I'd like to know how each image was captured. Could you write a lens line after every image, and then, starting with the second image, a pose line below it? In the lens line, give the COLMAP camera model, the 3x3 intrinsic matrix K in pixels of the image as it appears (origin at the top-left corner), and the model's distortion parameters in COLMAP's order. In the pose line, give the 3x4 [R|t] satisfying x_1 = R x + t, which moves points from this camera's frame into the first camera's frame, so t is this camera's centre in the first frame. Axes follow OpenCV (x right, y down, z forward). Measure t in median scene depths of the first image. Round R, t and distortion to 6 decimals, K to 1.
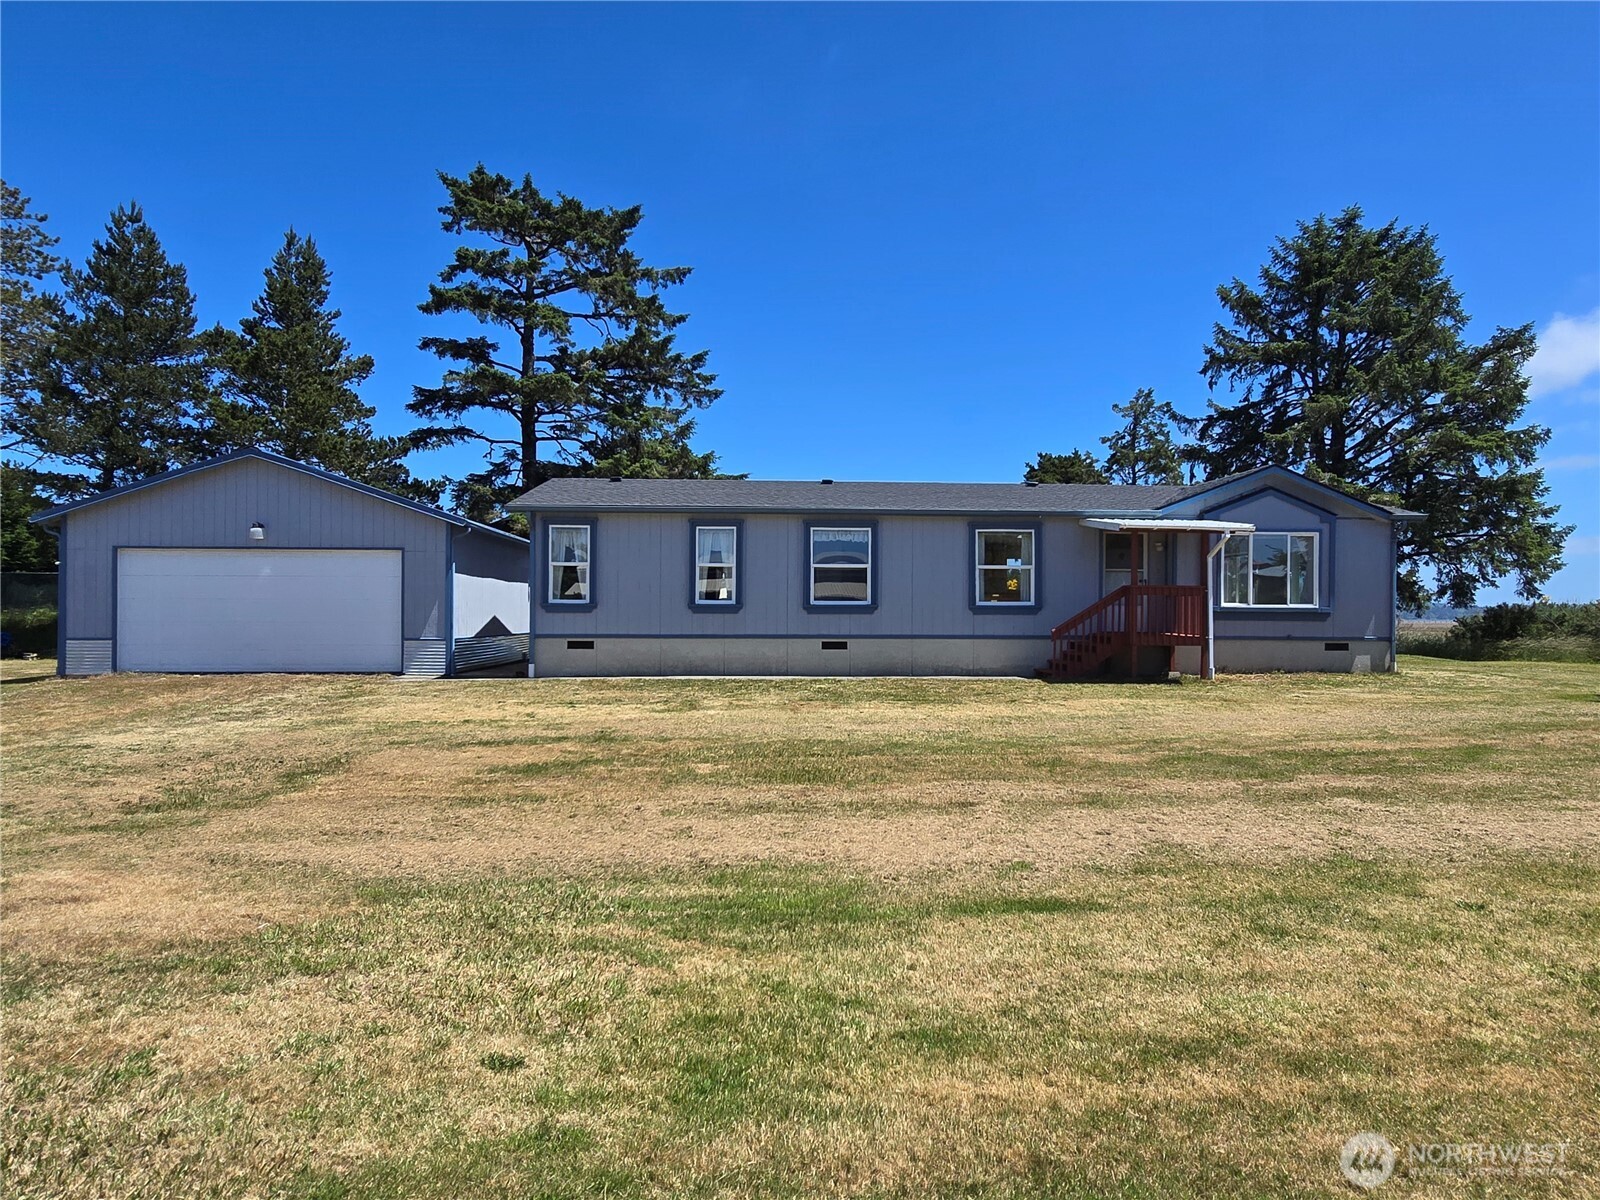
lens RADIAL K [[651.2, 0, 800.0], [0, 651.2, 600.0], [0, 0, 1]] dist [-0.000560, -0.000788]
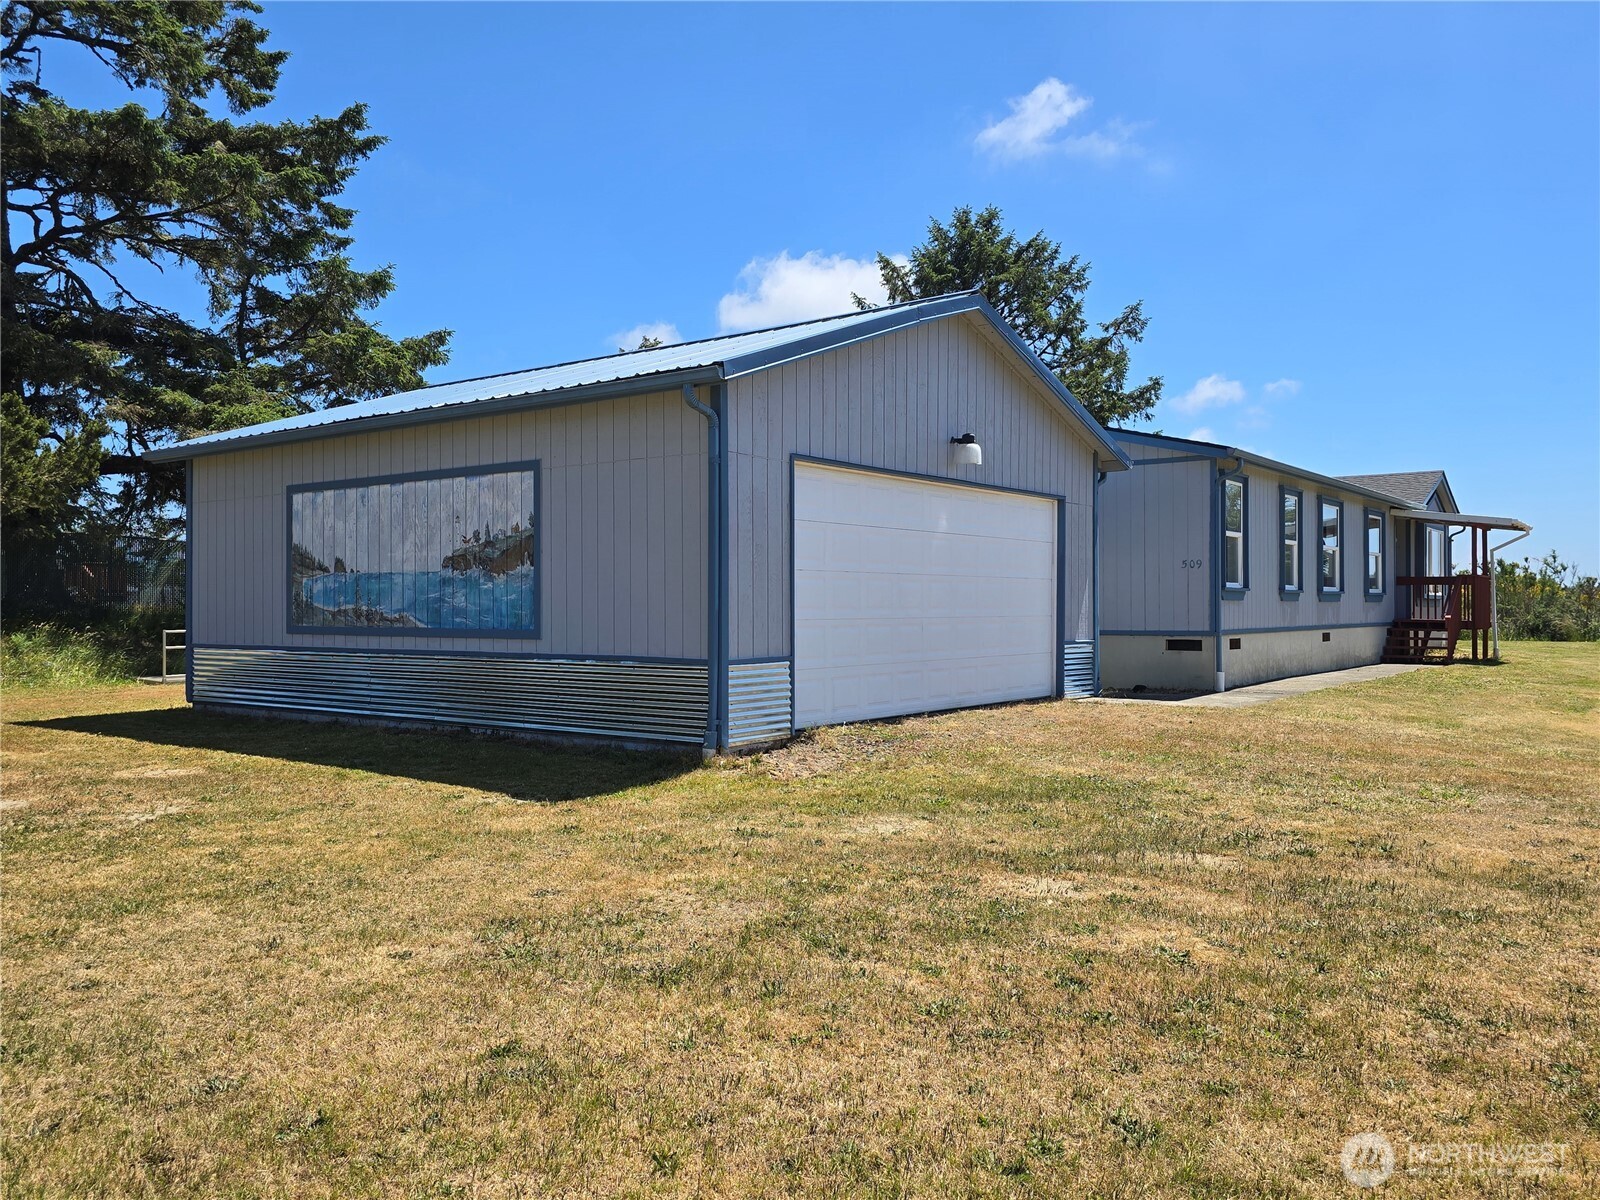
lens RADIAL K [[1266.2, 0, 800.0], [0, 1266.2, 600.0], [0, 0, 1]] dist [0.000747, 0.000057]
pose [[0.648279, -0.006144, 0.761378, -0.743246], [0.006275, 0.999977, 0.002727, 0.007287], [-0.761377, 0.003009, 0.648303, 0.183713]]
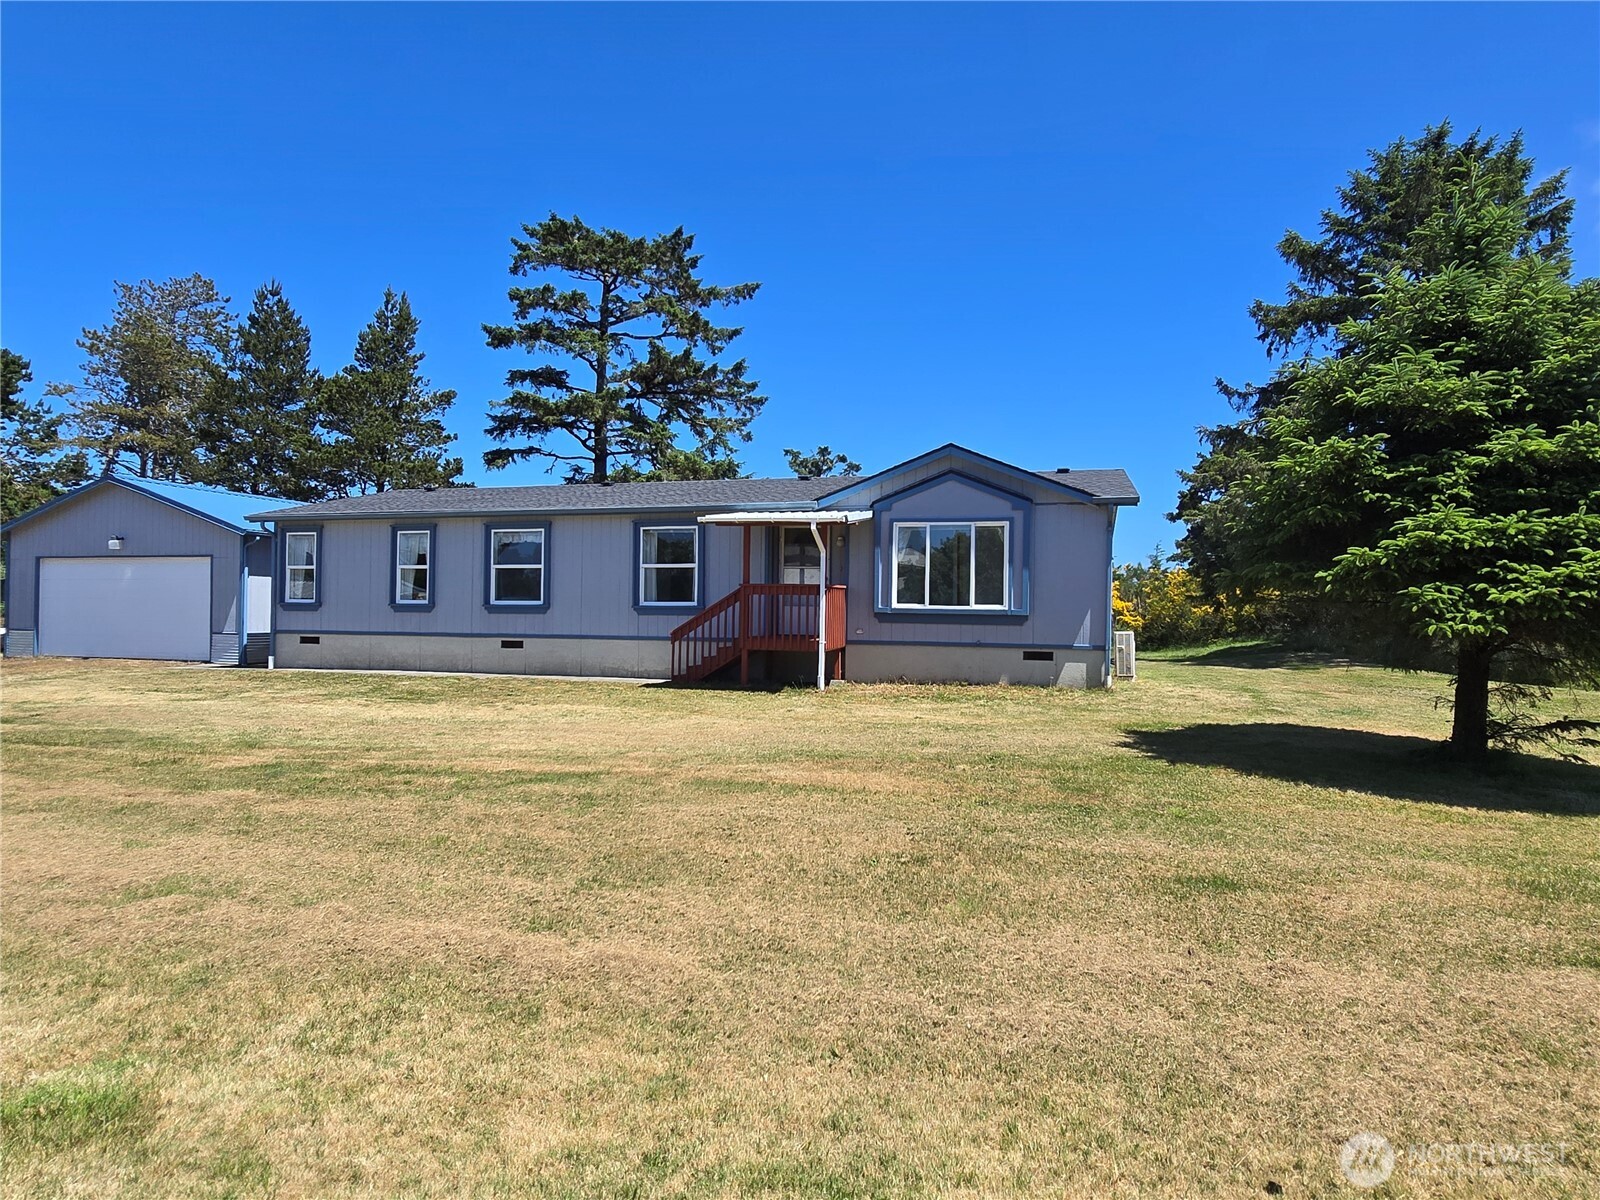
lens RADIAL K [[629.4, 0, 800.0], [0, 629.4, 600.0], [0, 0, 1]] dist [-0.001288, 0.000032]
pose [[0.975821, 0.001015, -0.218567, 0.288682], [-0.000631, 0.999998, 0.001828, -0.000800], [0.218569, -0.001646, 0.975820, 0.054973]]
